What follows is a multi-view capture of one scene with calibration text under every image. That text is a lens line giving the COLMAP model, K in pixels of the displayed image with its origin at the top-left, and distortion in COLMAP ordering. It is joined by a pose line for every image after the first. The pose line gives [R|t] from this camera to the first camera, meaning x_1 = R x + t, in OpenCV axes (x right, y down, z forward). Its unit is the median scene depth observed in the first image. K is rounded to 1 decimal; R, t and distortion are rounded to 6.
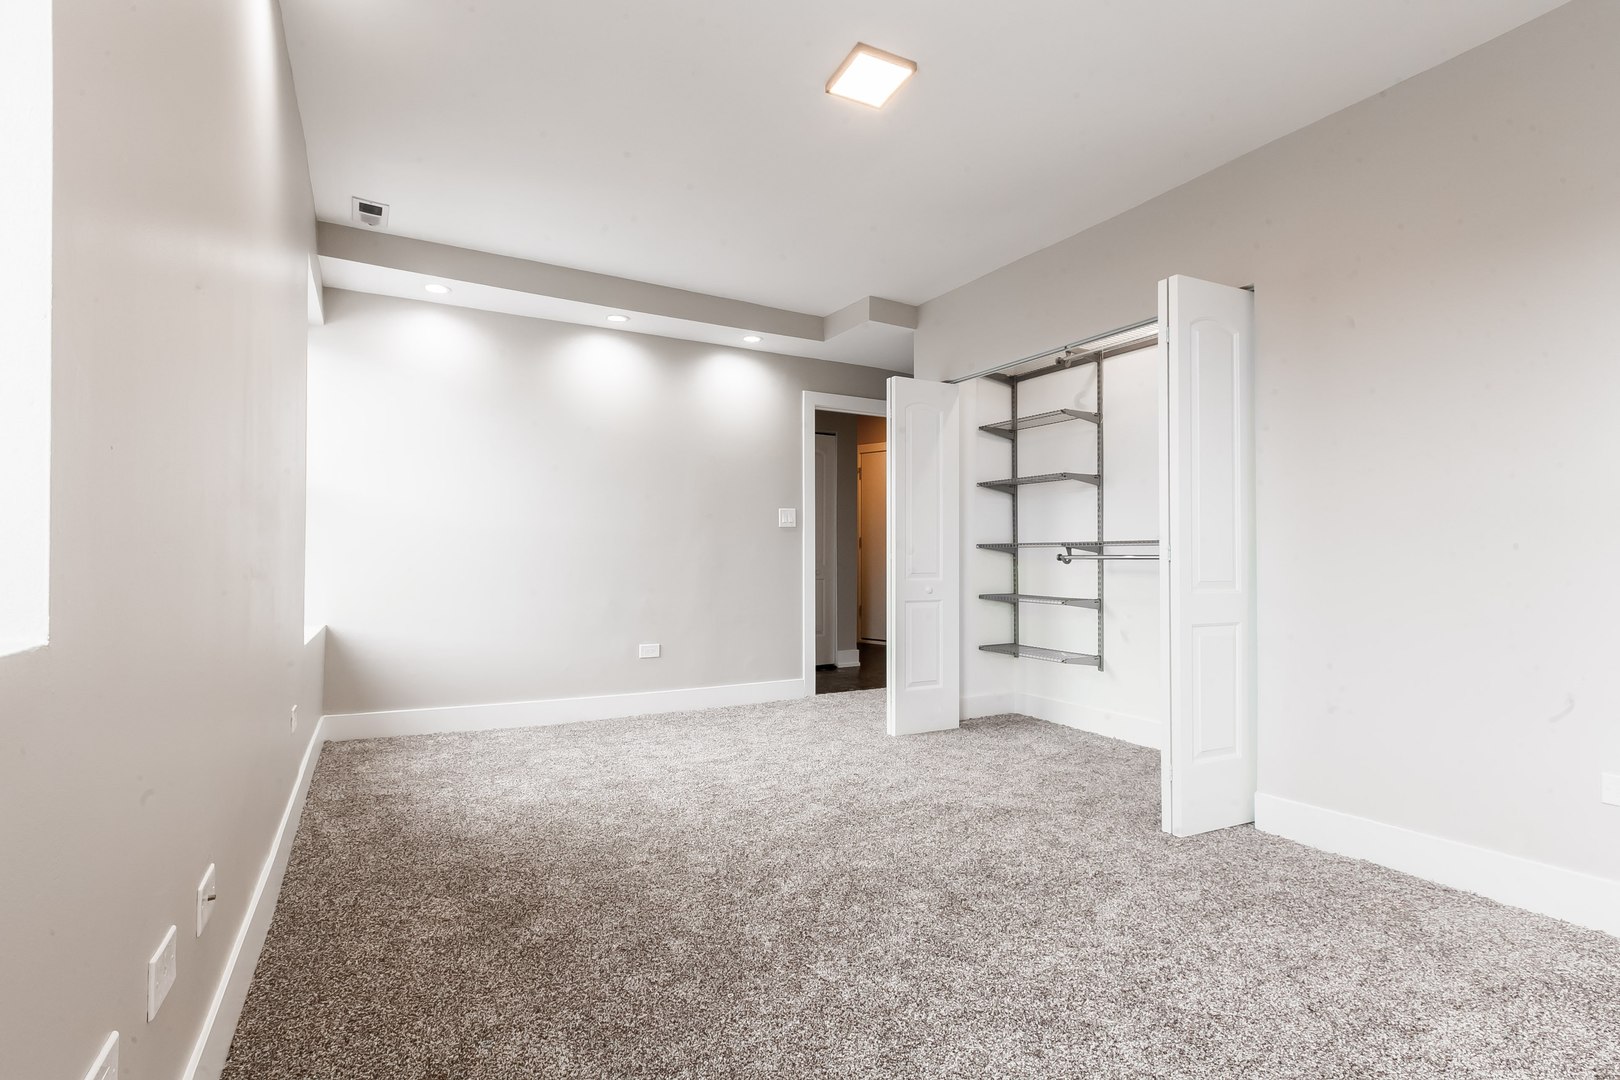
lens RADIAL K [[765.3, 0, 809.0], [0, 765.3, 542.8], [0, 0, 1]] dist [0.009407, -0.000665]
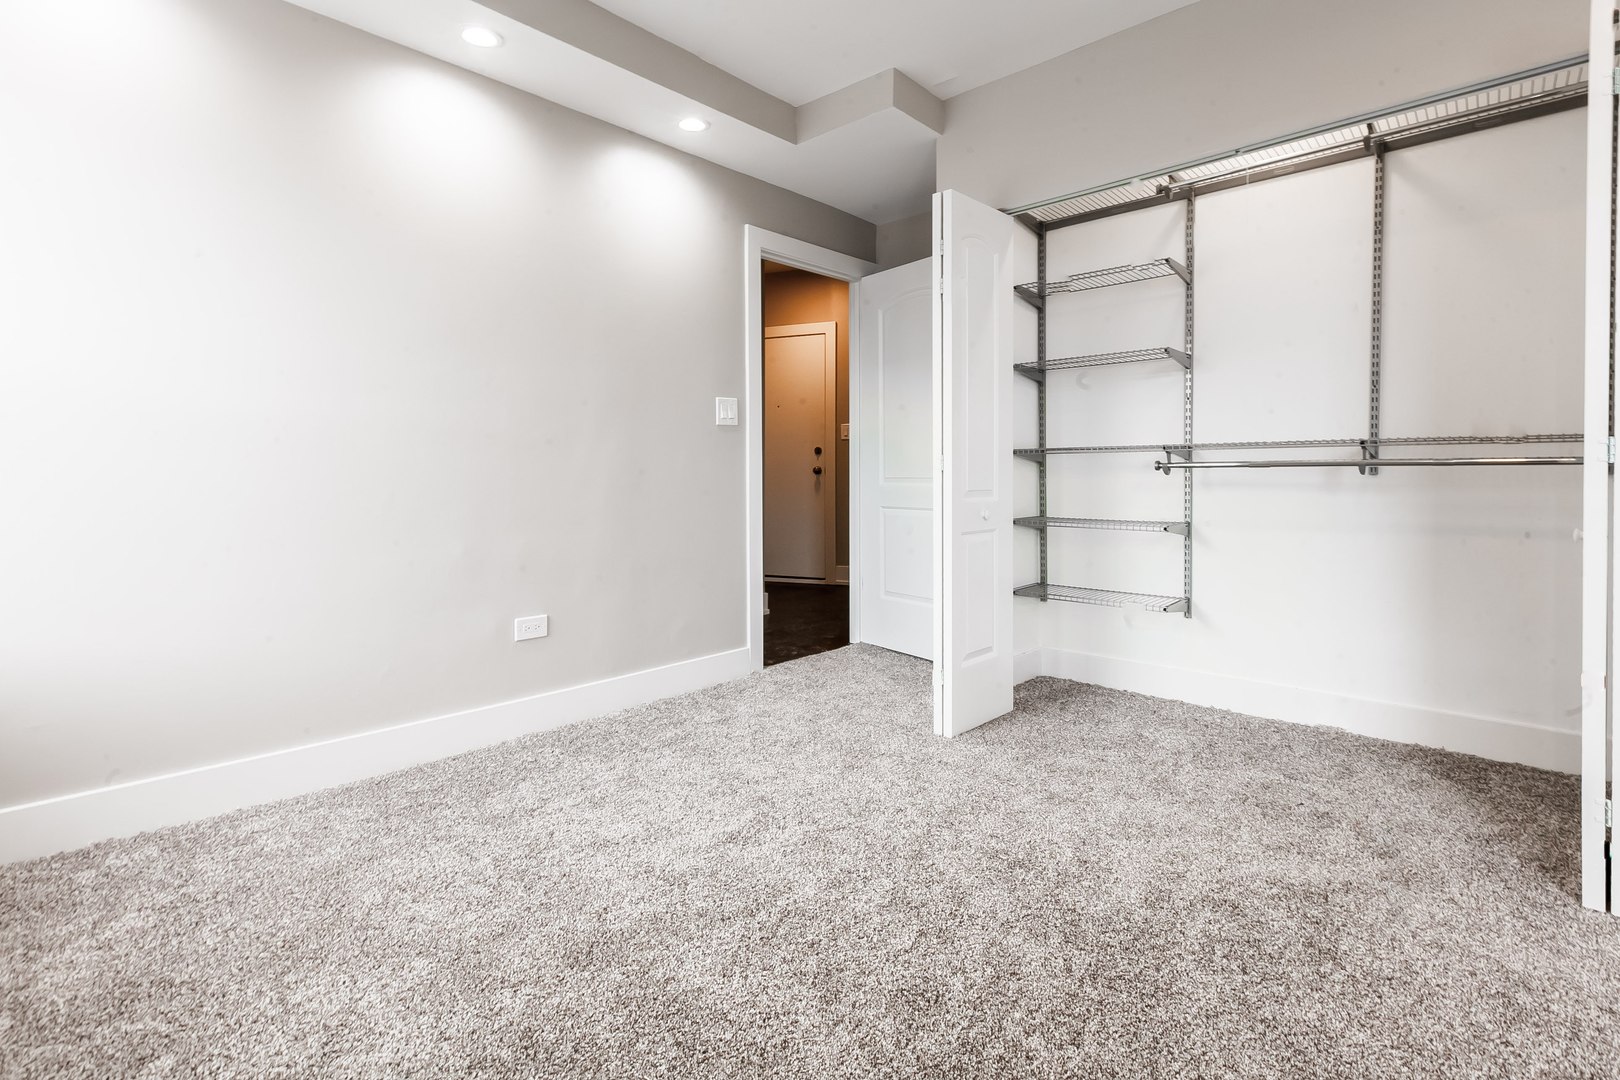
lens RADIAL K [[765.3, 0, 791.4], [0, 765.3, 478.6], [0, 0, 1]] dist [0.009407, -0.000665]
pose [[0.952431, -0.010999, 0.304557, -0.208665], [0.003250, 0.999658, 0.025941, 0.010614], [-0.304738, -0.023717, 0.952141, 0.396476]]
